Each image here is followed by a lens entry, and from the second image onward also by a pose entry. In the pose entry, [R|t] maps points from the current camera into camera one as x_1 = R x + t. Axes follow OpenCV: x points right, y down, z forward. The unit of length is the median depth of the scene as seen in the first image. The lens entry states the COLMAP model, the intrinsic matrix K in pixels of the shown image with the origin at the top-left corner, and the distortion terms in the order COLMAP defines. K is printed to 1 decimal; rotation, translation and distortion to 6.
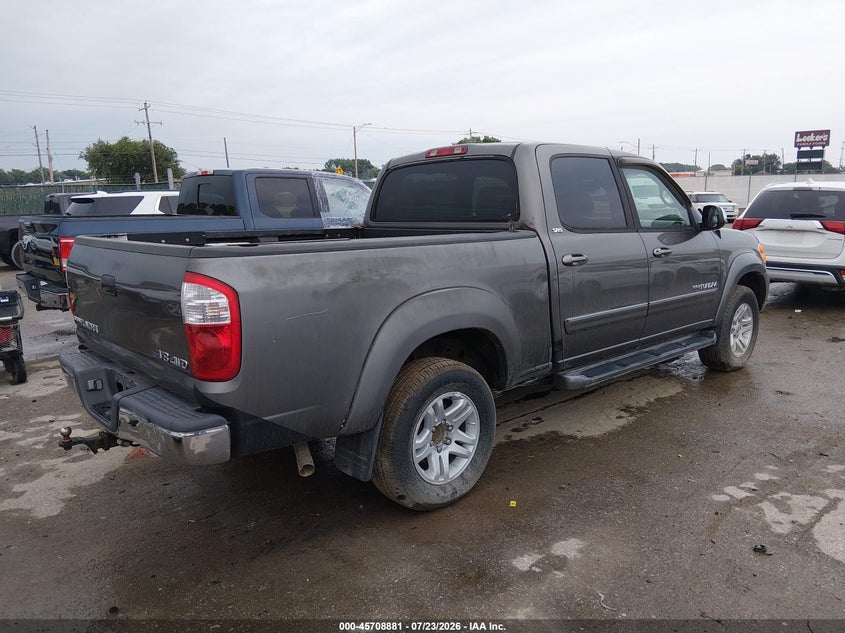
lens RADIAL K [[618.8, 0, 422.5], [0, 618.8, 316.5], [0, 0, 1]] dist [0.071987, -0.119807]
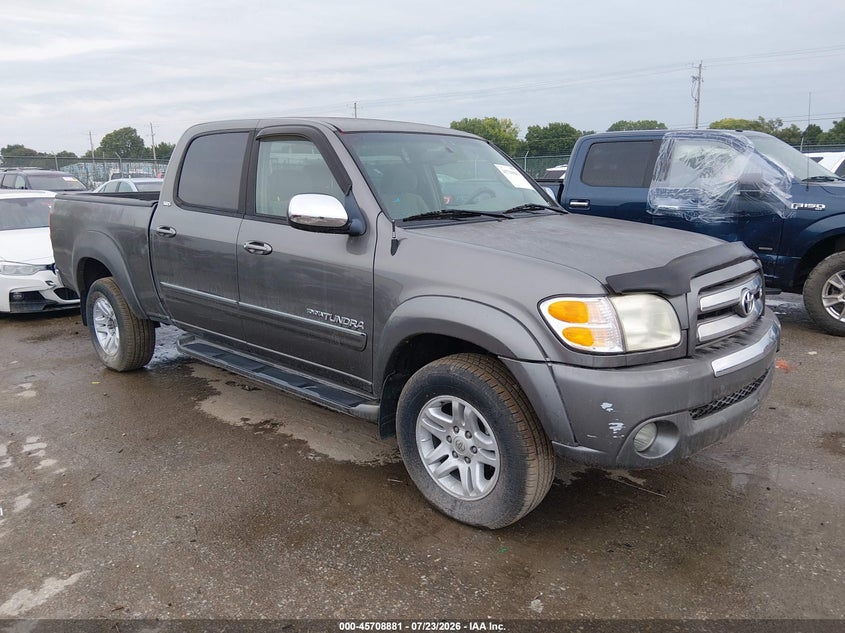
lens RADIAL K [[618.8, 0, 422.5], [0, 618.8, 316.5], [0, 0, 1]] dist [0.071987, -0.119807]
pose [[0.115043, 0.234775, -0.965218, 1.266568], [-0.169482, 0.962062, 0.213807, -0.234596], [0.978796, 0.138990, 0.150469, 1.170157]]
